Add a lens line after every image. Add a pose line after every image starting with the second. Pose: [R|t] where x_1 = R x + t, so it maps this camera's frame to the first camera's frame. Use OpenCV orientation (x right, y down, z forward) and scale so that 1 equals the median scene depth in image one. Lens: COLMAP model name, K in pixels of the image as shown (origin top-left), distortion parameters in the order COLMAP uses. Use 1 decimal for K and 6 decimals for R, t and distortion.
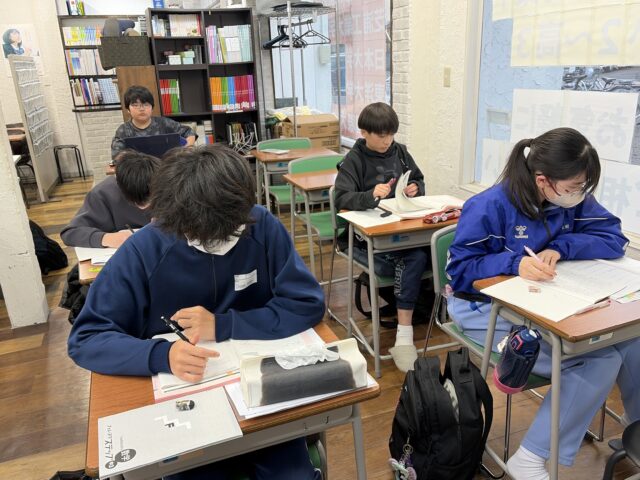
lens RADIAL K [[534.7, 0, 326.5], [0, 534.7, 240.8], [0, 0, 1]] dist [0.005689, 0.011584]
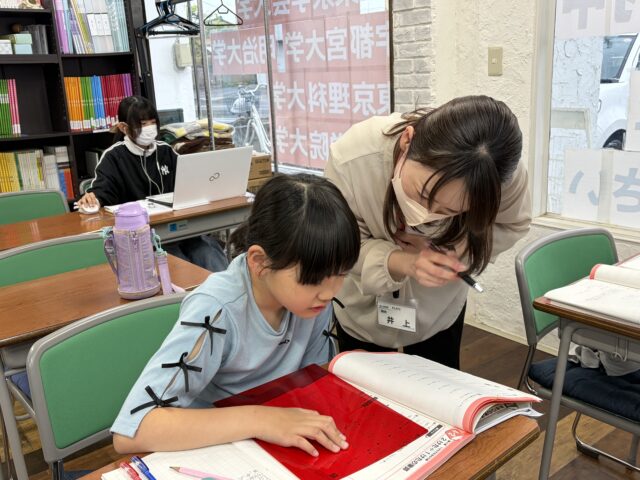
lens RADIAL K [[629.3, 0, 318.0], [0, 629.3, 237.7], [0, 0, 1]] dist [0.027882, 0.000000]
pose [[0.950210, -0.086574, 0.299342, -0.170909], [0.109521, 0.992128, -0.060717, -0.045613], [-0.291730, 0.090479, 0.952212, 0.237368]]
